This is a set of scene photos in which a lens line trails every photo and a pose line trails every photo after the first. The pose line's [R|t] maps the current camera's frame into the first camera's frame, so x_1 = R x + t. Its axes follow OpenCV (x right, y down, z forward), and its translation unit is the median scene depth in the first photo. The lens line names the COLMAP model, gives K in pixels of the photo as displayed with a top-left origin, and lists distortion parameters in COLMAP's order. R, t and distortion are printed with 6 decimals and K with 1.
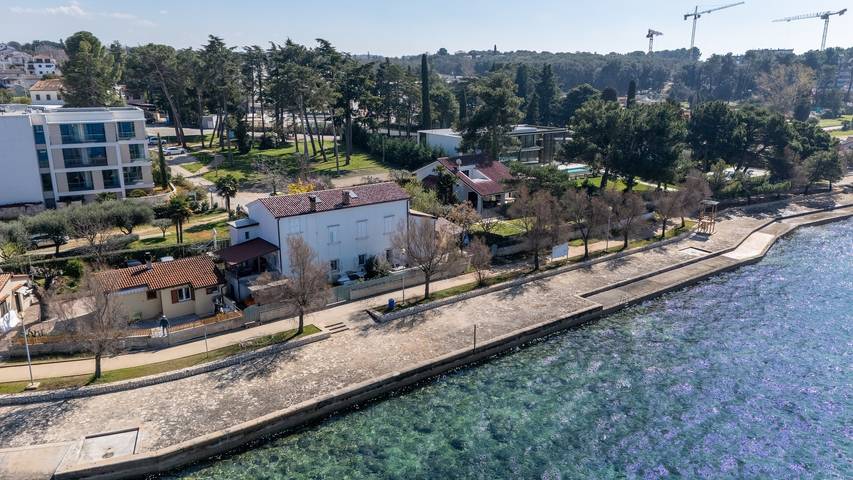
lens RADIAL K [[626.6, 0, 429.0], [0, 626.6, 237.8], [0, 0, 1]] dist [0.047095, -0.035643]
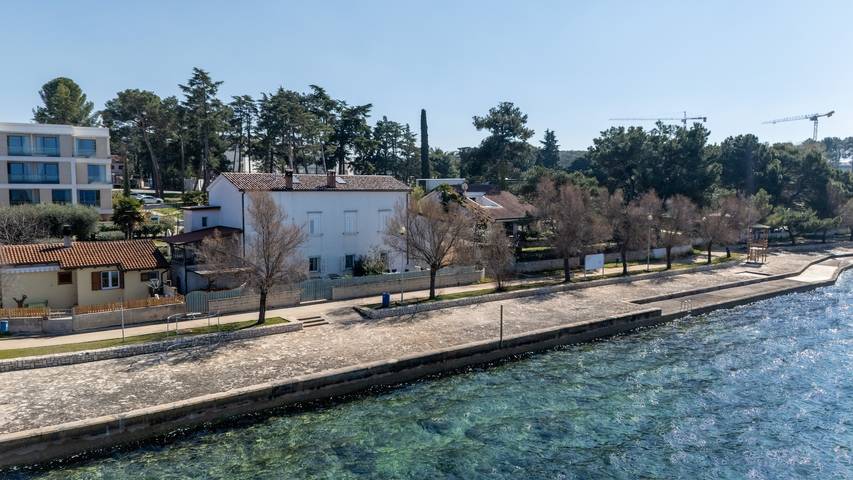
lens RADIAL K [[626.6, 0, 428.5], [0, 626.6, 240.4], [0, 0, 1]] dist [0.047095, -0.035643]
pose [[0.999962, 0.005231, 0.007028, -0.013650], [-0.003945, 0.985099, -0.171945, 0.158391], [-0.007823, 0.171911, 0.985081, 0.228929]]
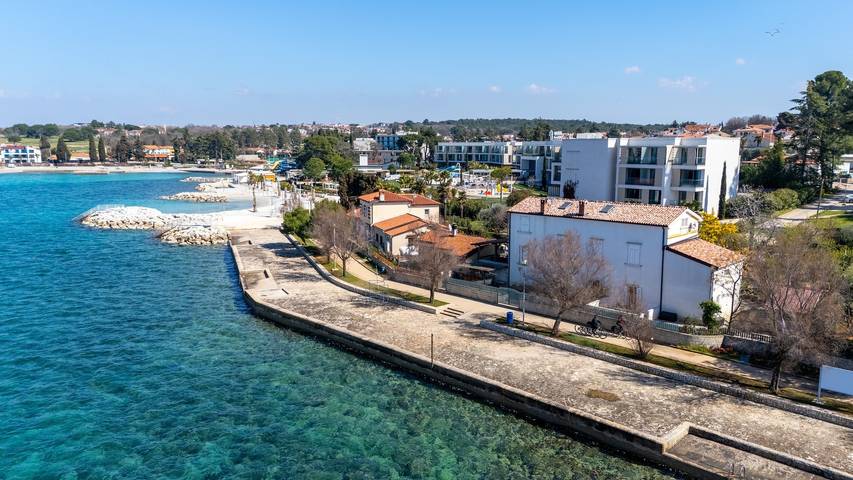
lens RADIAL K [[626.6, 0, 426.6], [0, 626.6, 238.8], [0, 0, 1]] dist [0.047095, -0.035643]
pose [[0.135107, 0.148350, -0.979662, 0.747045], [-0.258746, 0.959703, 0.109644, -0.066037], [0.956450, 0.238670, 0.168047, 0.682193]]
